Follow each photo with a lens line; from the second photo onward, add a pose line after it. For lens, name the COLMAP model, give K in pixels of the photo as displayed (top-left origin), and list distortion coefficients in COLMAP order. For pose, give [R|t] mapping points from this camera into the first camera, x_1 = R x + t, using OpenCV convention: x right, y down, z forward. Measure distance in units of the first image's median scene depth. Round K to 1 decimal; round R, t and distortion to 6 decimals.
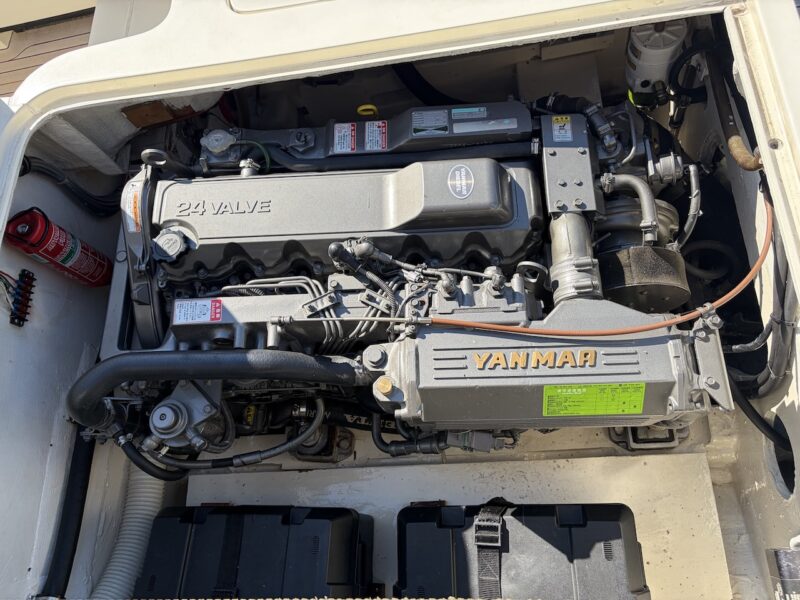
lens RADIAL K [[607.0, 0, 400.0], [0, 607.0, 300.0], [0, 0, 1]] dist [0.051258, -0.073845]
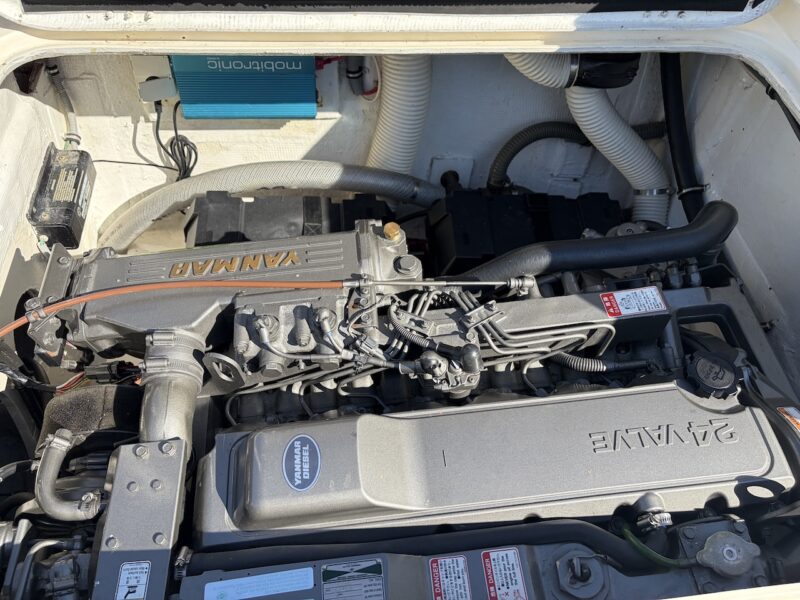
lens RADIAL K [[607.0, 0, 400.0], [0, 607.0, 300.0], [0, 0, 1]] dist [0.051258, -0.073845]
pose [[-0.988520, 0.141830, 0.052087, -0.064579], [-0.037843, -0.566160, 0.823426, -0.634962], [0.146277, 0.812002, 0.565028, 0.483383]]
